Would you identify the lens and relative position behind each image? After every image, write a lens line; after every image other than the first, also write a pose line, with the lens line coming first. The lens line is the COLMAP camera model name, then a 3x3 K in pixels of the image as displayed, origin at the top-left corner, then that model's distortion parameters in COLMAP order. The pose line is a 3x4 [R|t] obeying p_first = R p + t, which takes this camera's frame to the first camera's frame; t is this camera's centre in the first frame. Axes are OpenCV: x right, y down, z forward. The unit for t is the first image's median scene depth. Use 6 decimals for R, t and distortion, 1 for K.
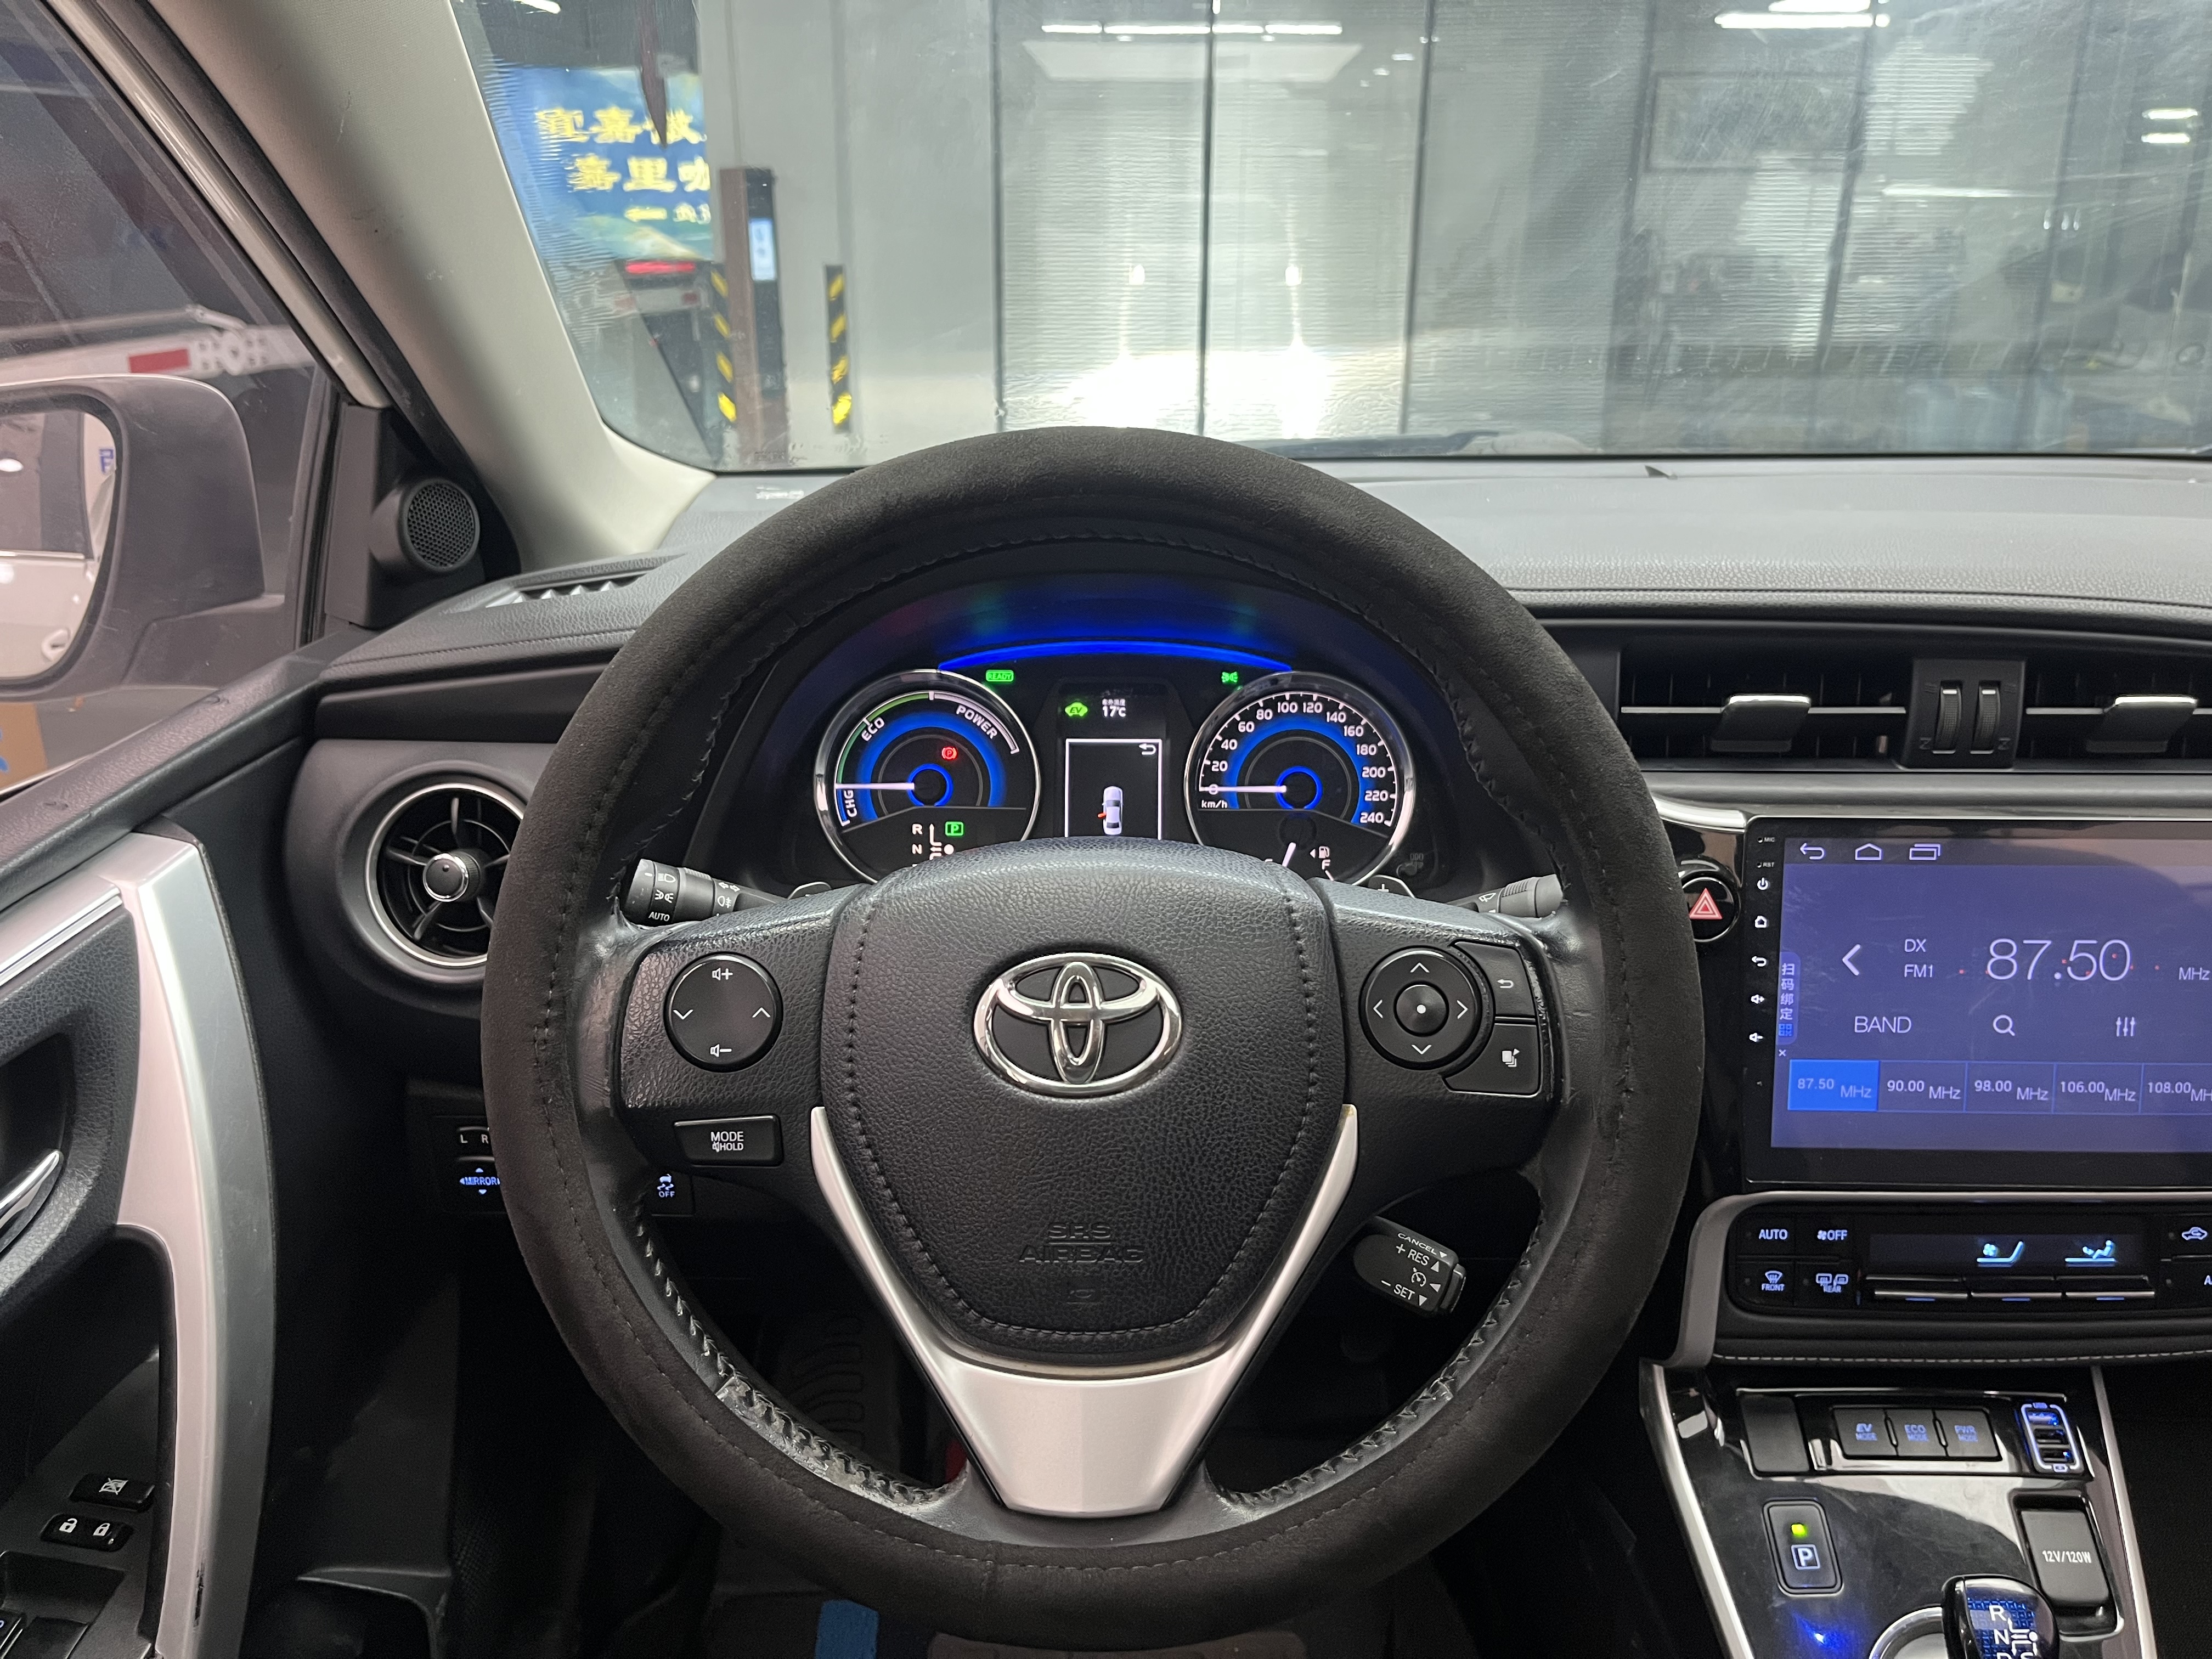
lens RADIAL K [[1635.8, 0, 1119.9], [0, 1635.8, 836.6], [0, 0, 1]] dist [0.027036, -0.032729]
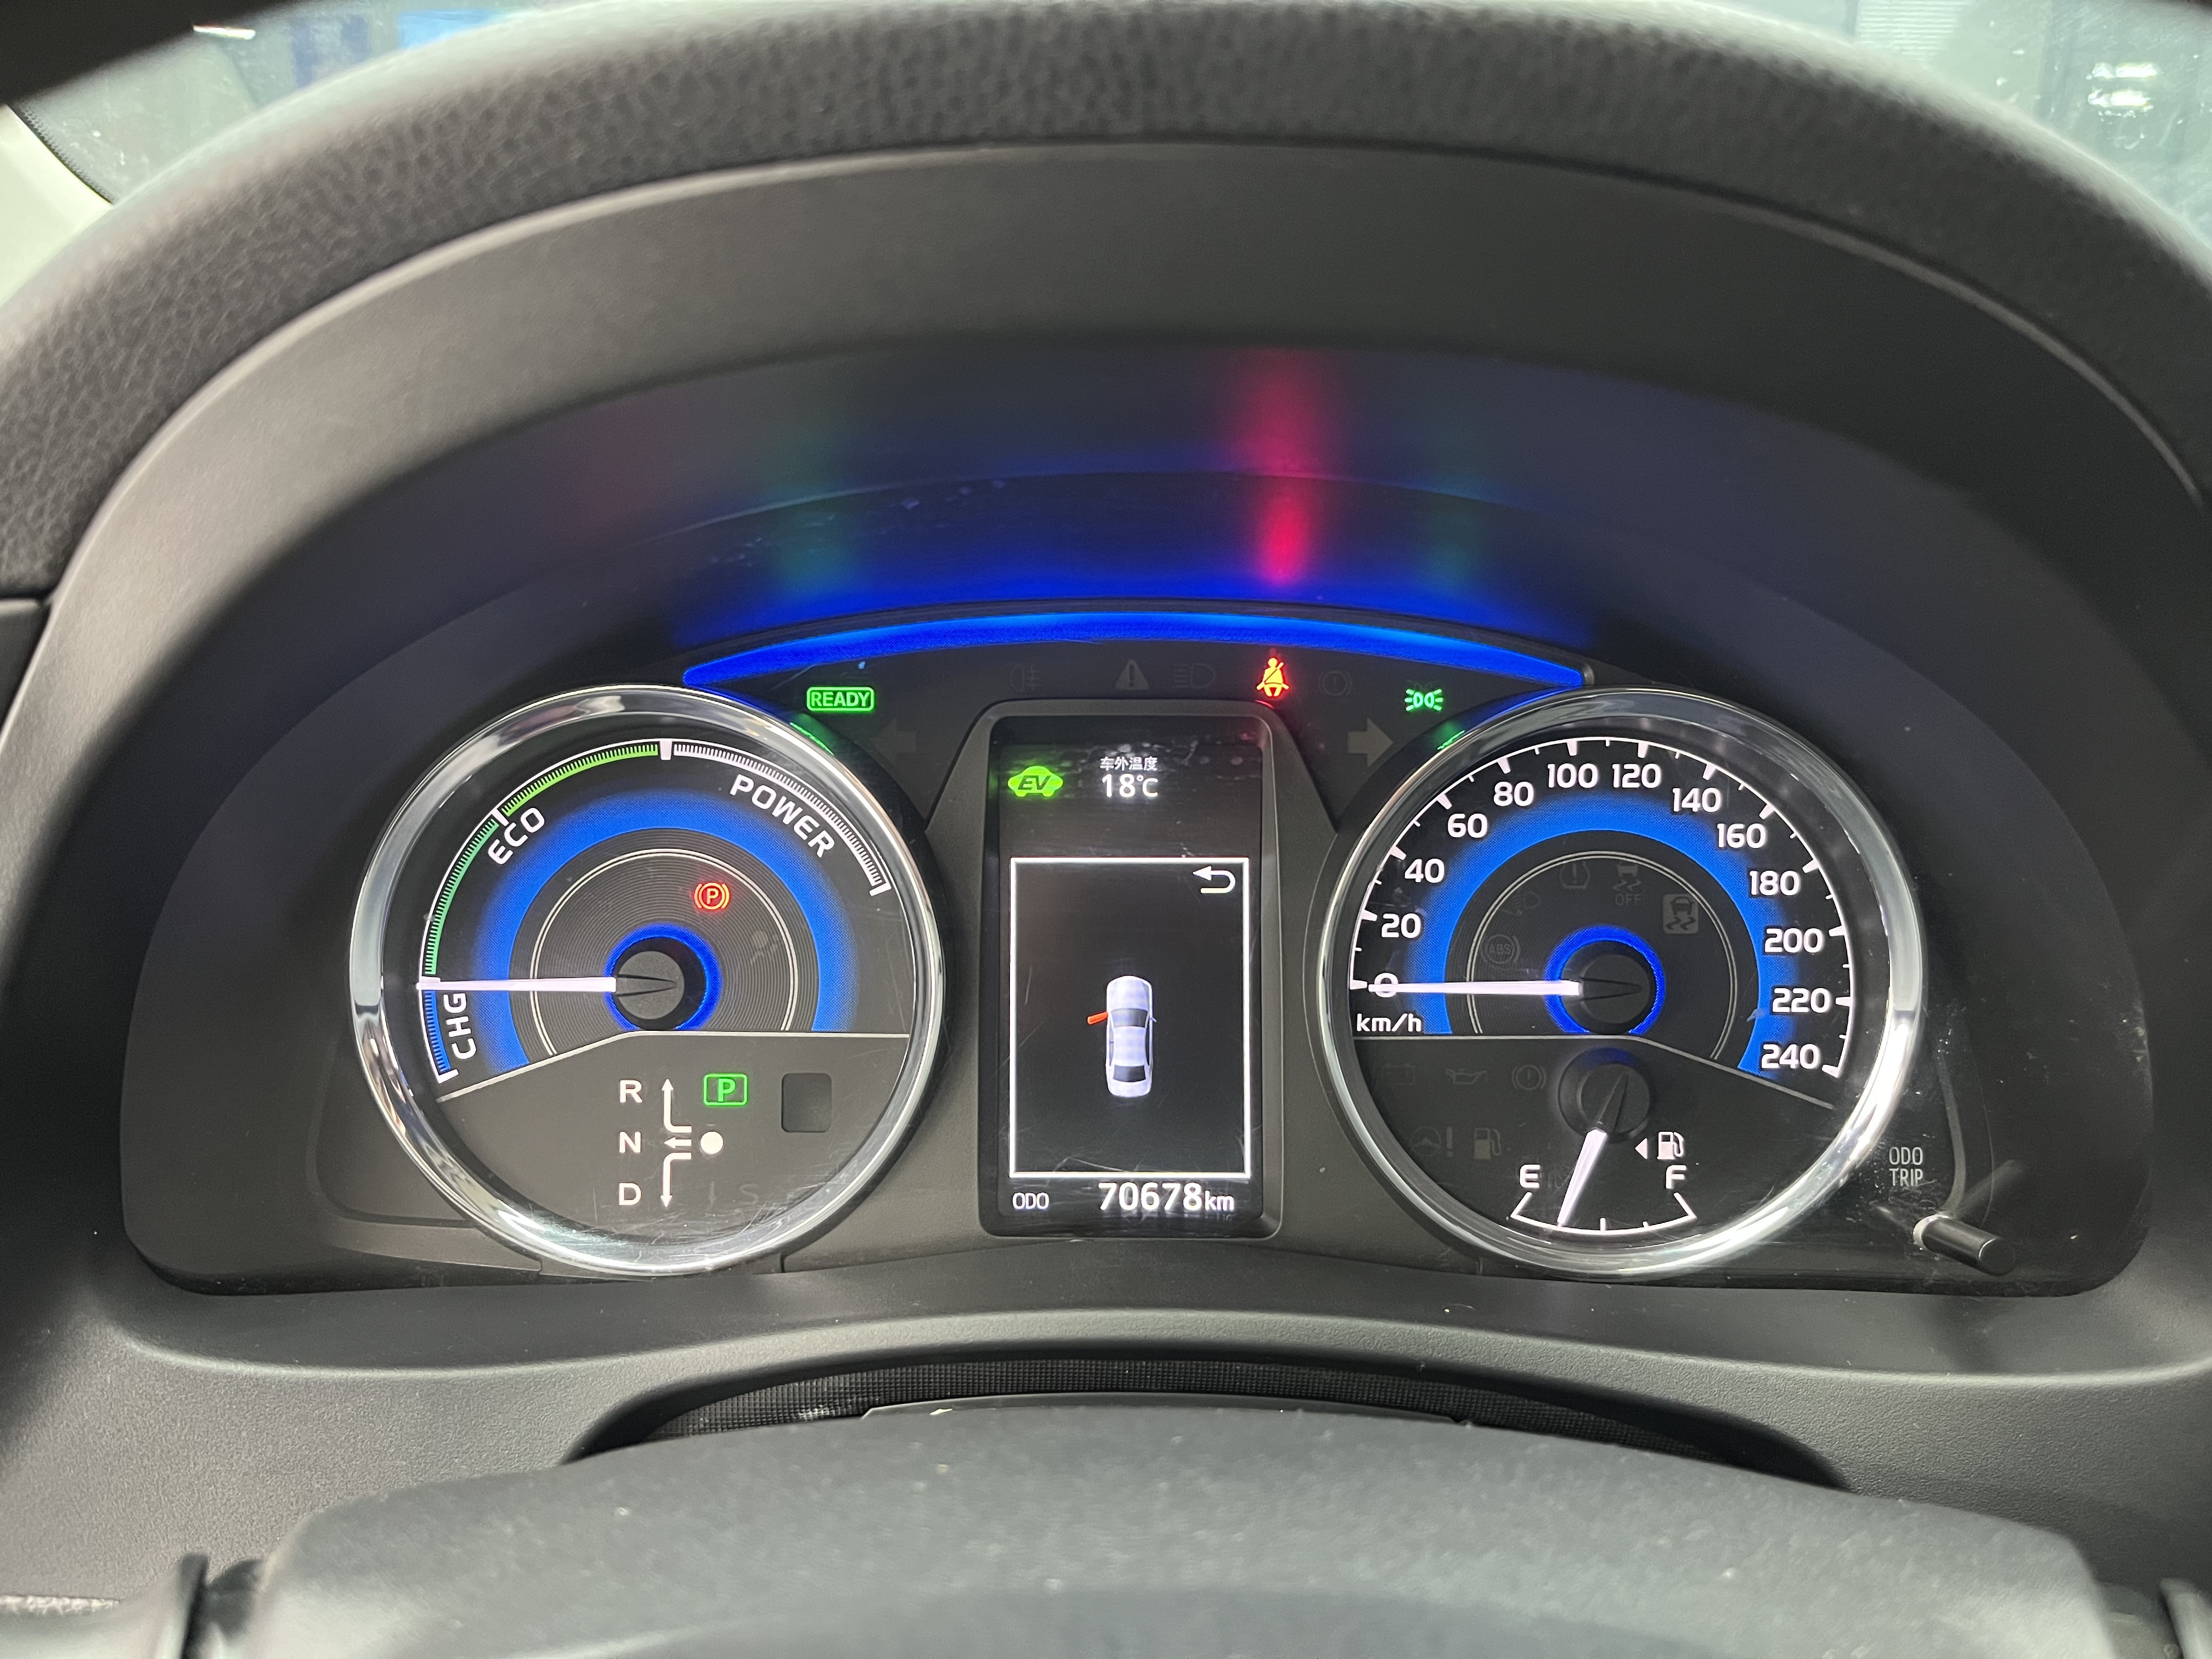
lens RADIAL K [[1635.8, 0, 1102.6], [0, 1635.8, 818.3], [0, 0, 1]] dist [0.027036, -0.032729]
pose [[0.999664, -0.006905, 0.024985, -0.020472], [0.006669, 0.999933, 0.009495, -0.073384], [-0.025049, -0.009325, 0.999643, 0.609800]]
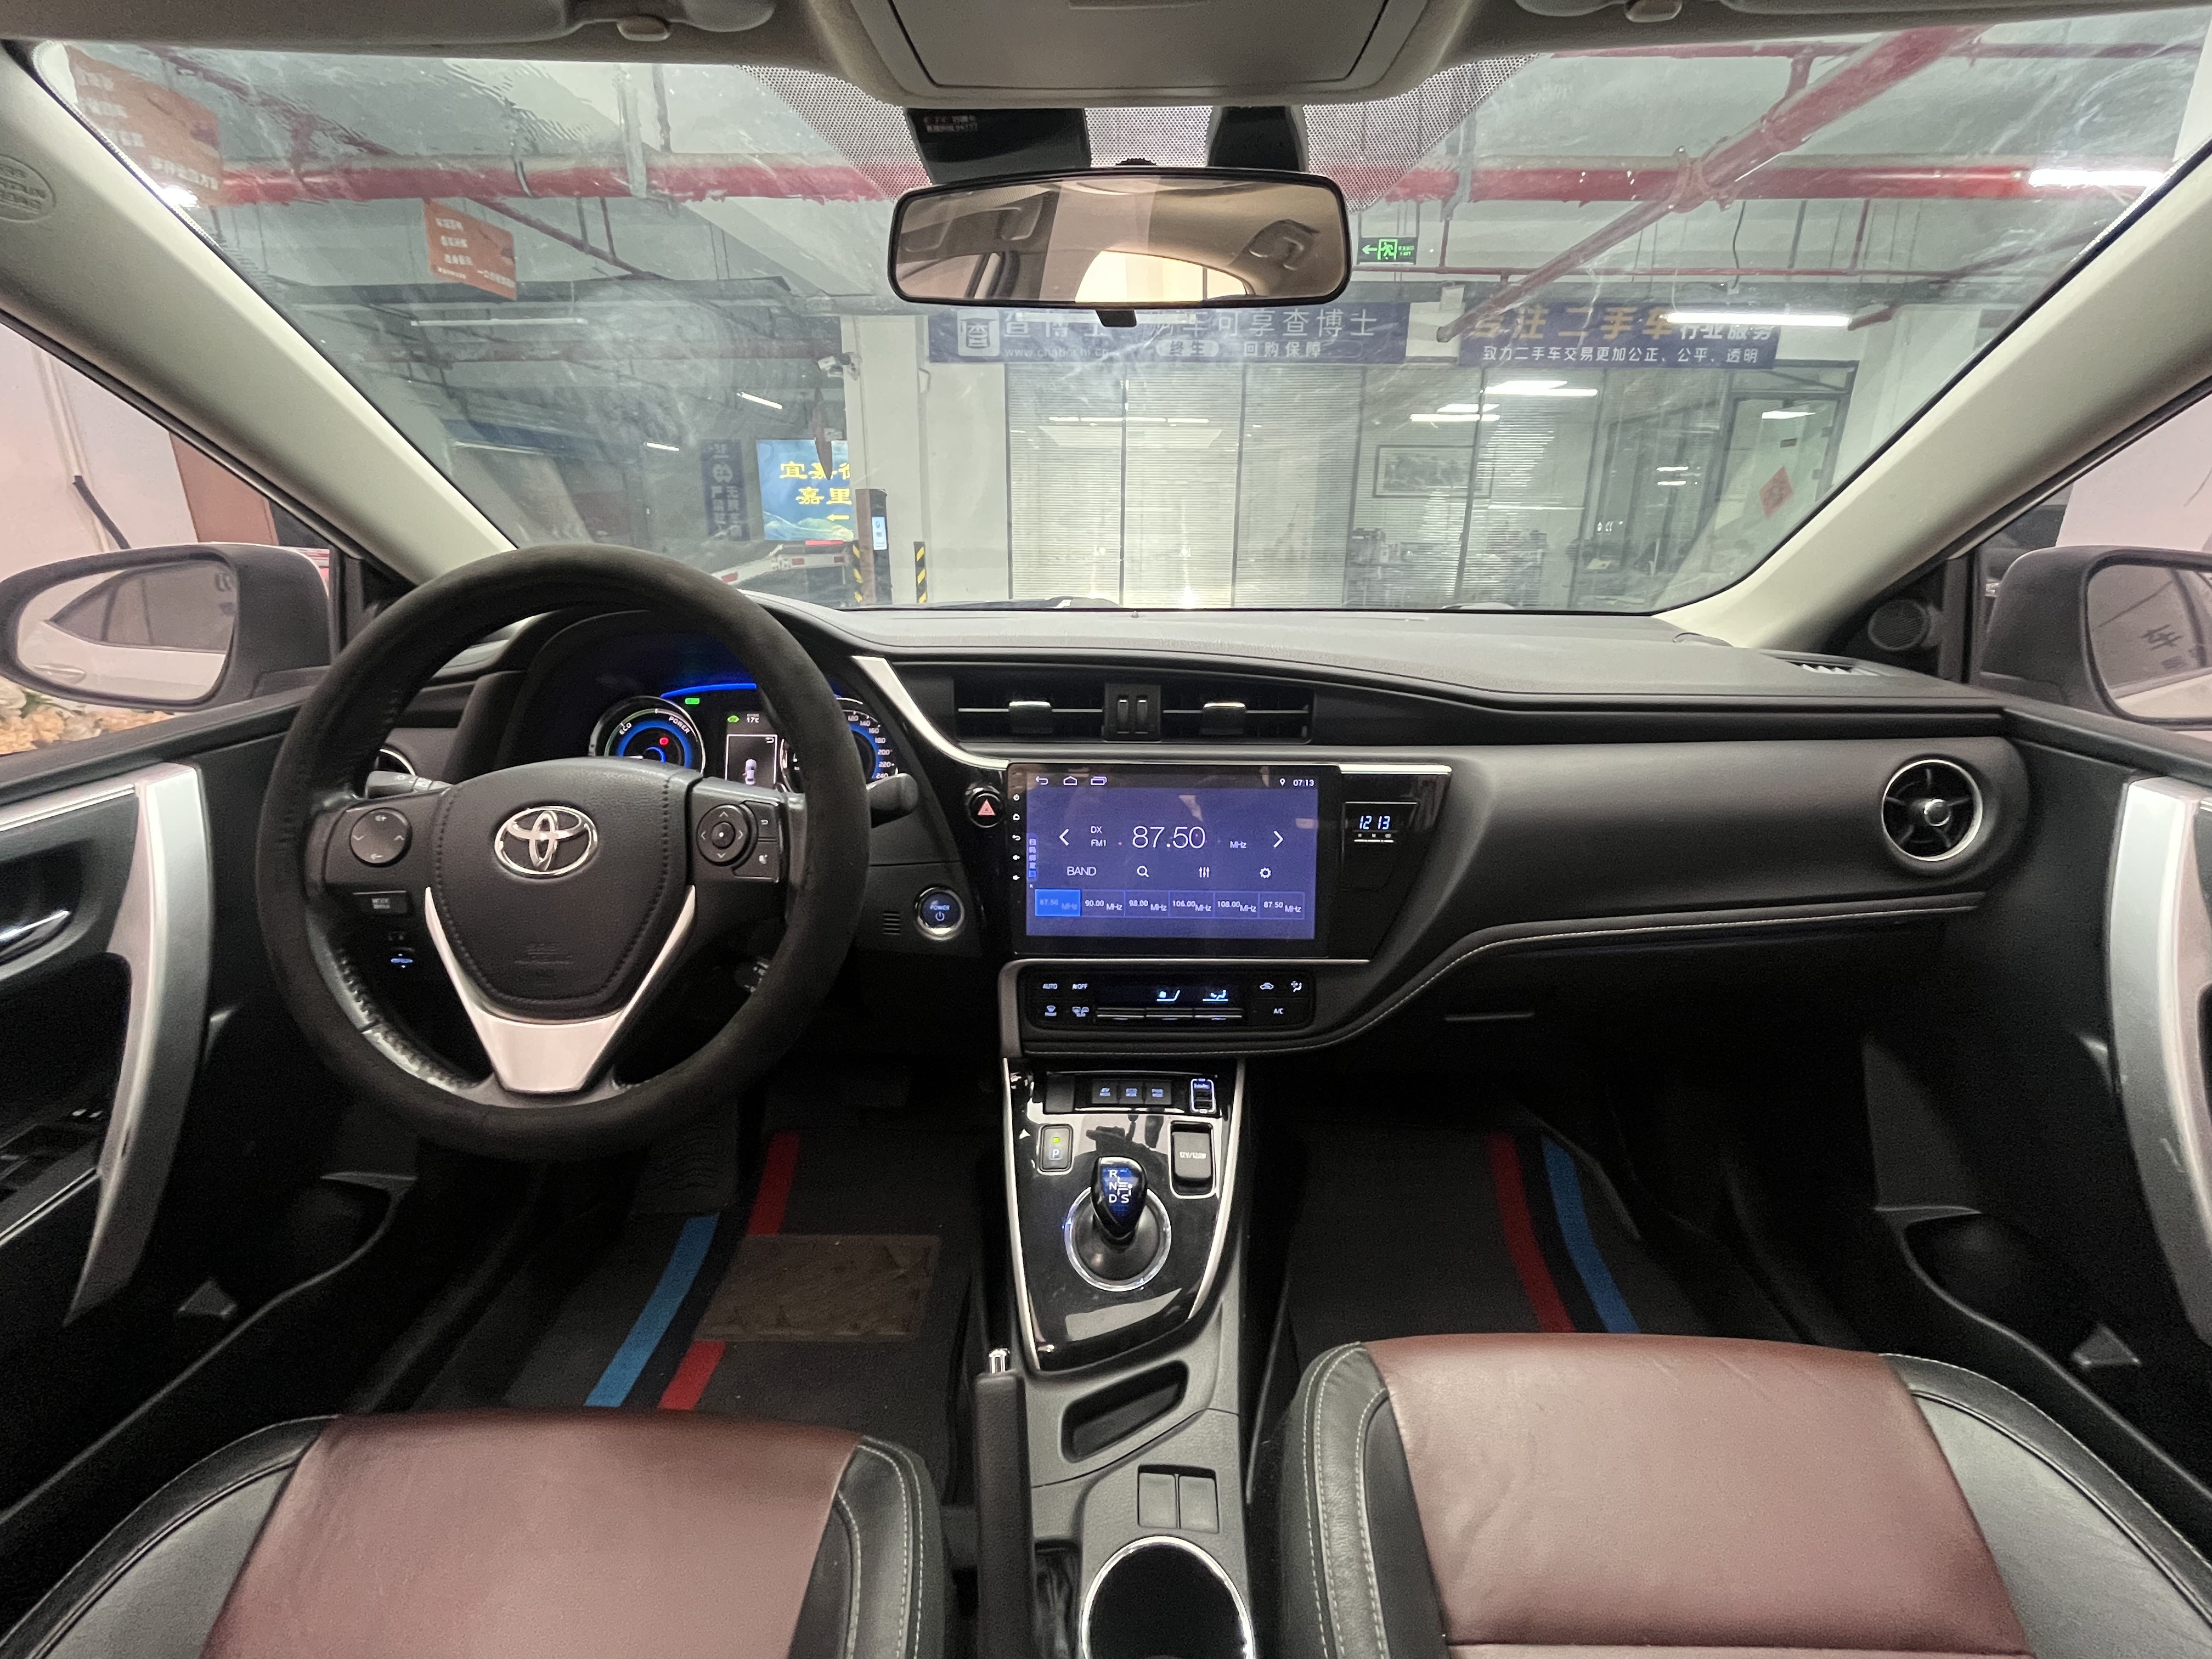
lens RADIAL K [[903.1, 0, 1101.1], [0, 903.1, 827.1], [0, 0, 1]] dist [0.001158, 0.000215]
pose [[0.999978, 0.006106, -0.002693, 0.412704], [-0.006198, 0.999346, -0.035623, 0.084628], [0.002473, 0.035639, 0.999362, -0.052185]]
